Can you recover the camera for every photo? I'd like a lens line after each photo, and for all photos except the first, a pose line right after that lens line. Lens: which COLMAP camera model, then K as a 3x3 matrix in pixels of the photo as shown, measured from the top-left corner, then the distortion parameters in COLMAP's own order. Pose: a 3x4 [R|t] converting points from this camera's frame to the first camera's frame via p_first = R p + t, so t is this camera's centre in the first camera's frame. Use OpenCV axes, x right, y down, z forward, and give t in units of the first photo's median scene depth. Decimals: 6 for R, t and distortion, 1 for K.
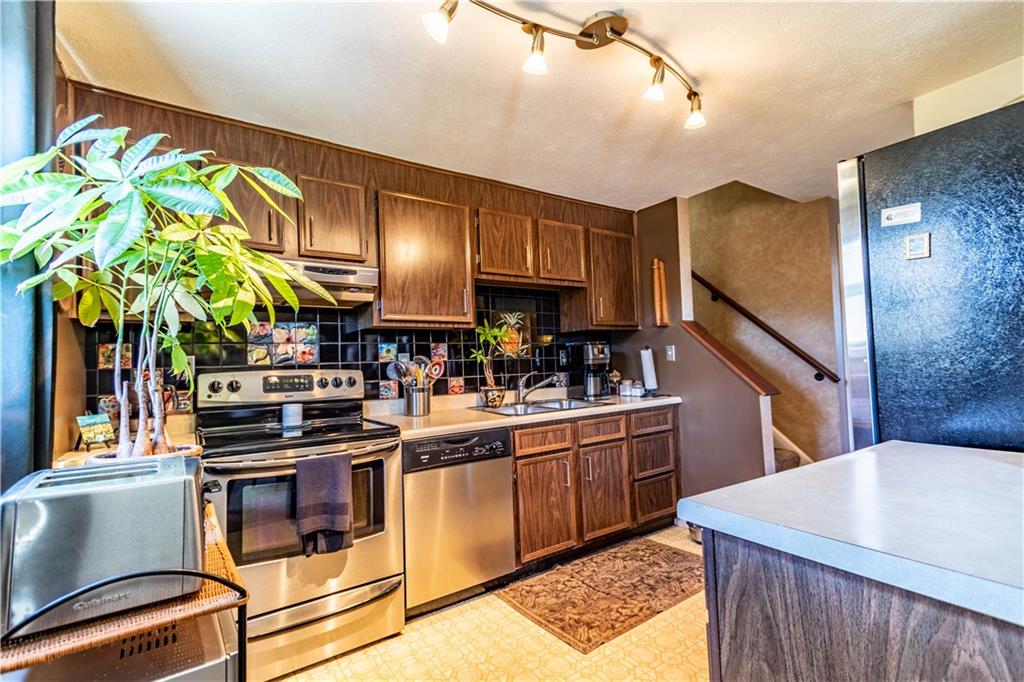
lens RADIAL K [[462.7, 0, 501.8], [0, 462.7, 344.6], [0, 0, 1]] dist [0.033781, -0.002407]
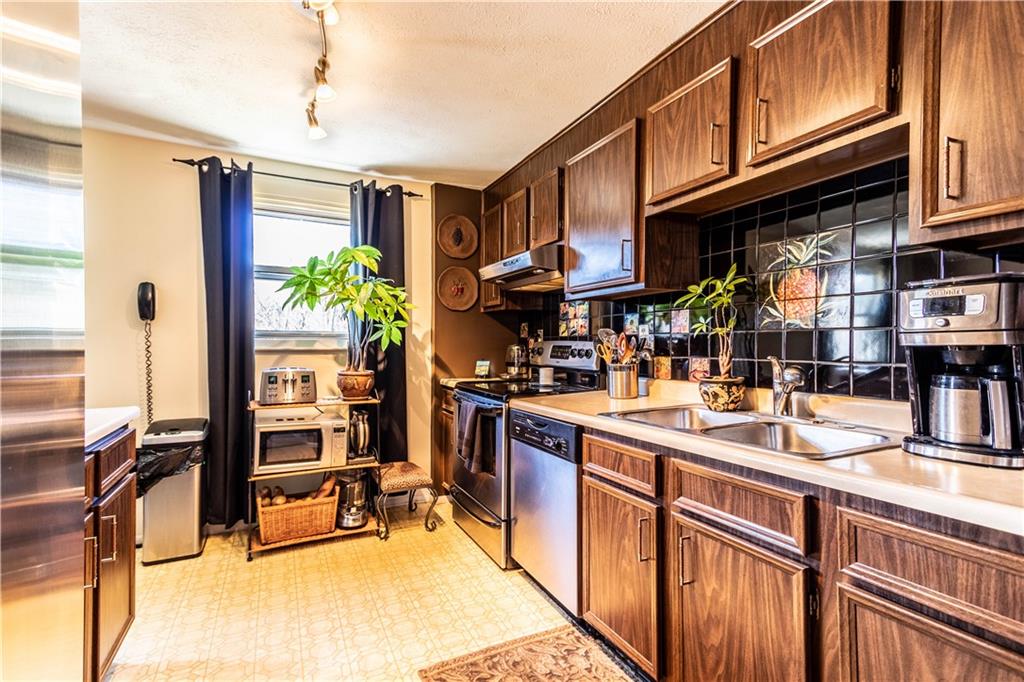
lens RADIAL K [[462.7, 0, 502.6], [0, 462.7, 341.5], [0, 0, 1]] dist [0.033781, -0.002407]
pose [[-0.140746, 0.030860, -0.989565, 0.736364], [0.052252, 0.998353, 0.023702, 0.017582], [0.988666, -0.048371, -0.142127, 0.955045]]
